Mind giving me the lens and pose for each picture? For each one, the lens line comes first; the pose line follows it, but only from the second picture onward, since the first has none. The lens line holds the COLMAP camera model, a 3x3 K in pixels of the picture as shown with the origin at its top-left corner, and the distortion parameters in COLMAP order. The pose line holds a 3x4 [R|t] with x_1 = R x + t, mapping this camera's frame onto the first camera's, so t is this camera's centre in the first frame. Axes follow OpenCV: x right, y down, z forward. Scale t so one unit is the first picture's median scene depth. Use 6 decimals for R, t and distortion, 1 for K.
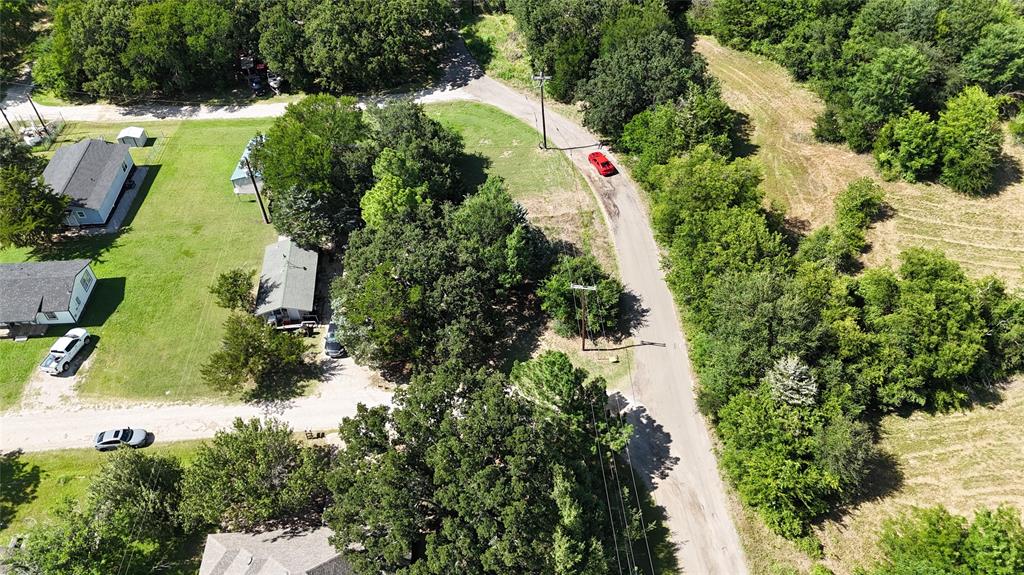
lens RADIAL K [[755.1, 0, 509.9], [0, 755.1, 286.0], [0, 0, 1]] dist [0.088363, -0.097179]
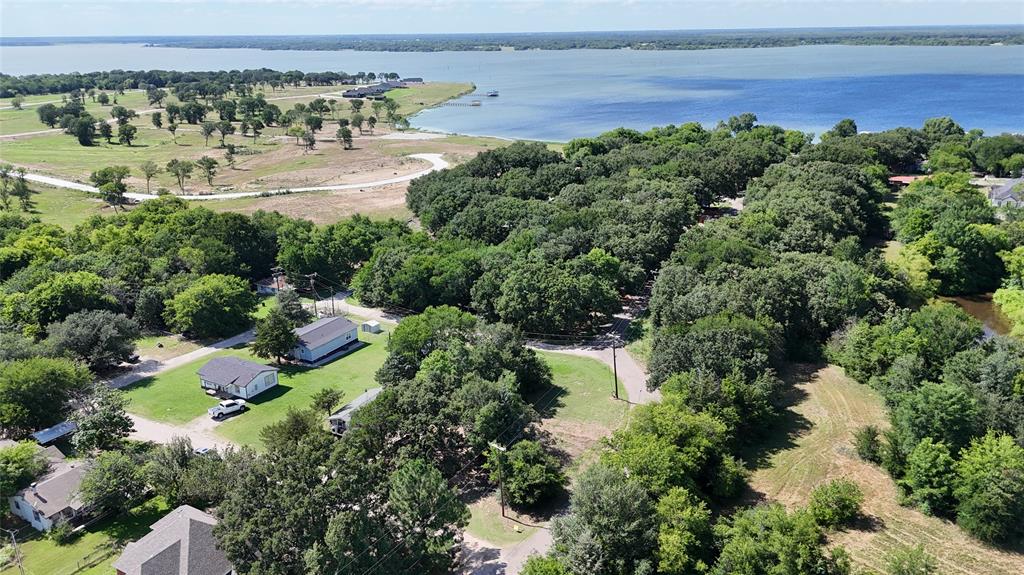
lens RADIAL K [[755.1, 0, 509.9], [0, 755.1, 286.0], [0, 0, 1]] dist [0.088363, -0.097179]
pose [[0.835116, 0.171006, -0.522817, 0.644563], [-0.384464, 0.861206, -0.332431, 0.161884], [0.393406, 0.478623, 0.784953, -0.098403]]
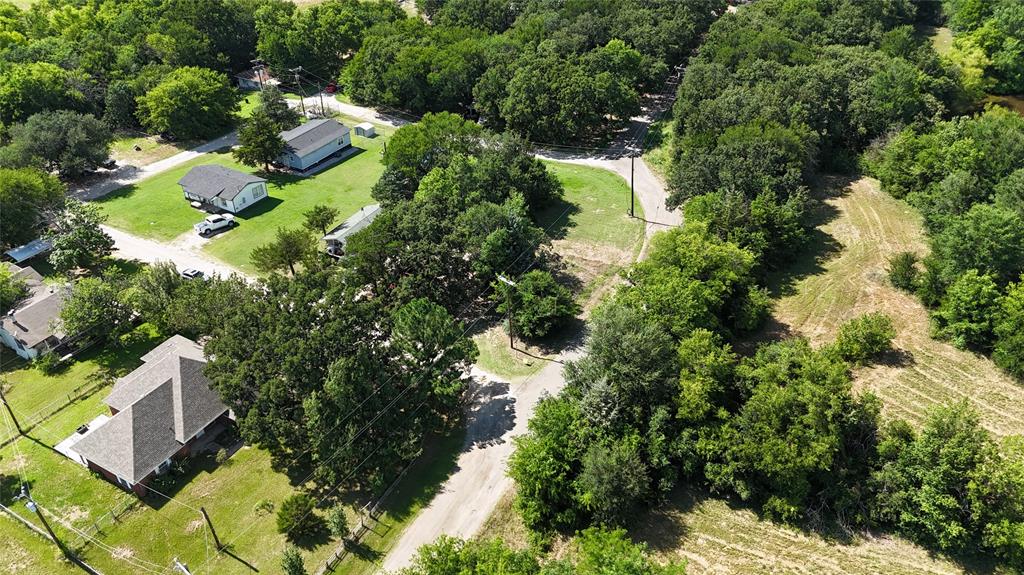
lens RADIAL K [[755.1, 0, 509.9], [0, 755.1, 286.0], [0, 0, 1]] dist [0.088363, -0.097179]
pose [[0.833393, 0.313994, -0.454823, 0.560389], [-0.389179, 0.917721, -0.079547, 0.088396], [0.392424, 0.243301, 0.887022, -0.024709]]
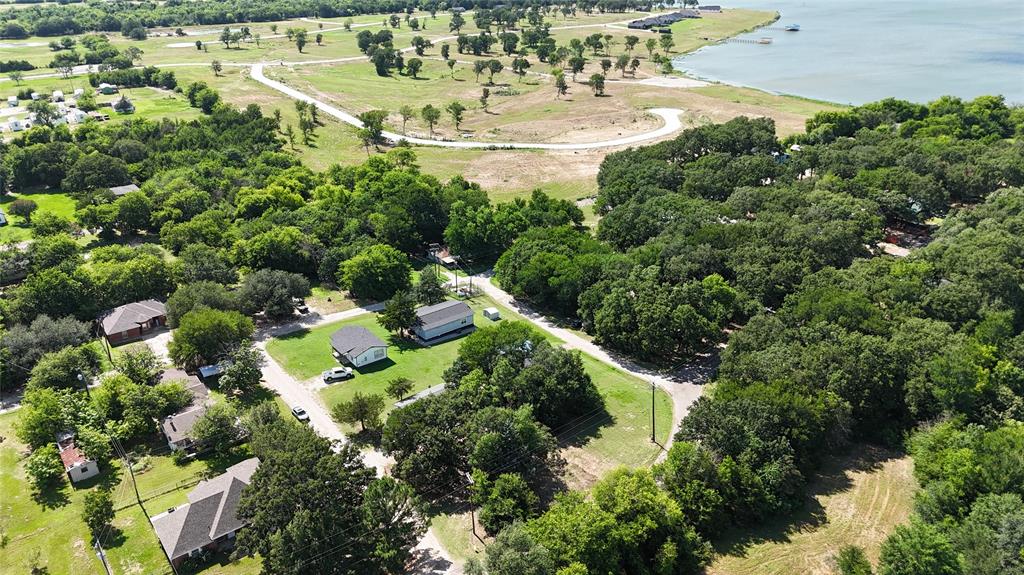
lens RADIAL K [[755.1, 0, 509.9], [0, 755.1, 286.0], [0, 0, 1]] dist [0.088363, -0.097179]
pose [[0.553151, 0.347550, -0.757121, 0.997127], [-0.587184, 0.807344, -0.058391, -0.229016], [0.590964, 0.476869, 0.650660, -0.080171]]
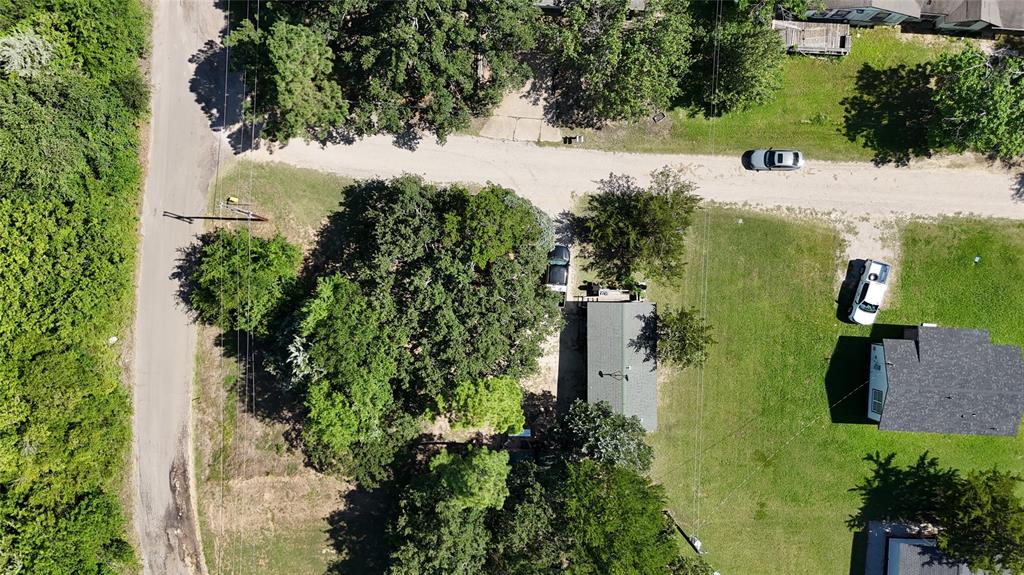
lens RADIAL K [[778.6, 0, 513.7], [0, 778.6, 286.4], [0, 0, 1]] dist [0.088193, -0.101199]
pose [[-0.994361, -0.104948, -0.015248, -0.165824], [0.064603, -0.713471, 0.697700, -0.541428], [-0.084101, 0.692781, 0.716227, 0.388967]]
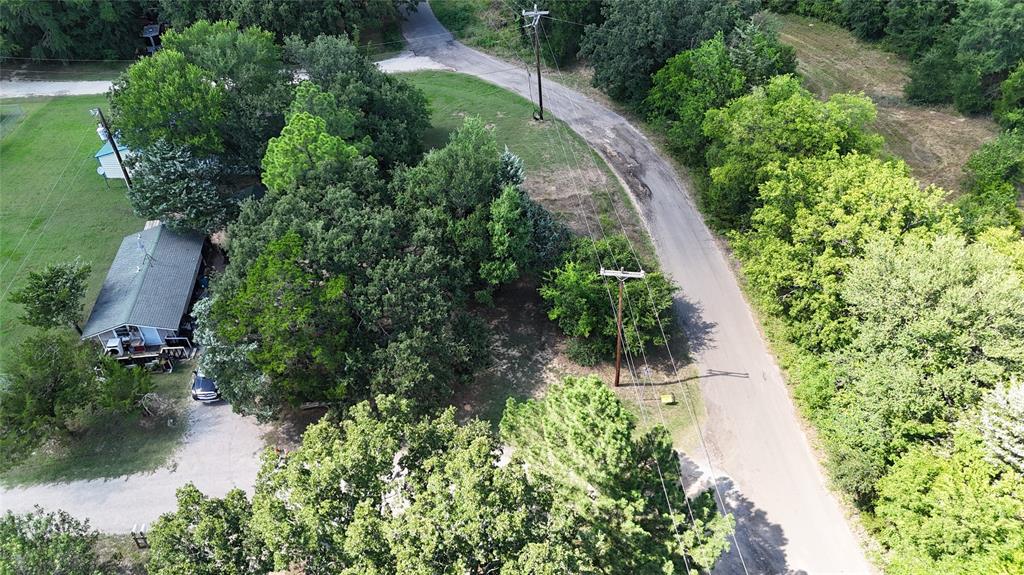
lens RADIAL K [[753.0, 0, 512.0], [0, 753.0, 287.5], [0, 0, 1]] dist [0.075734, -0.080779]
pose [[0.999617, -0.011562, 0.025145, -0.003226], [0.013589, 0.996539, -0.082008, 0.052737], [-0.024110, 0.082319, 0.996314, 0.369010]]
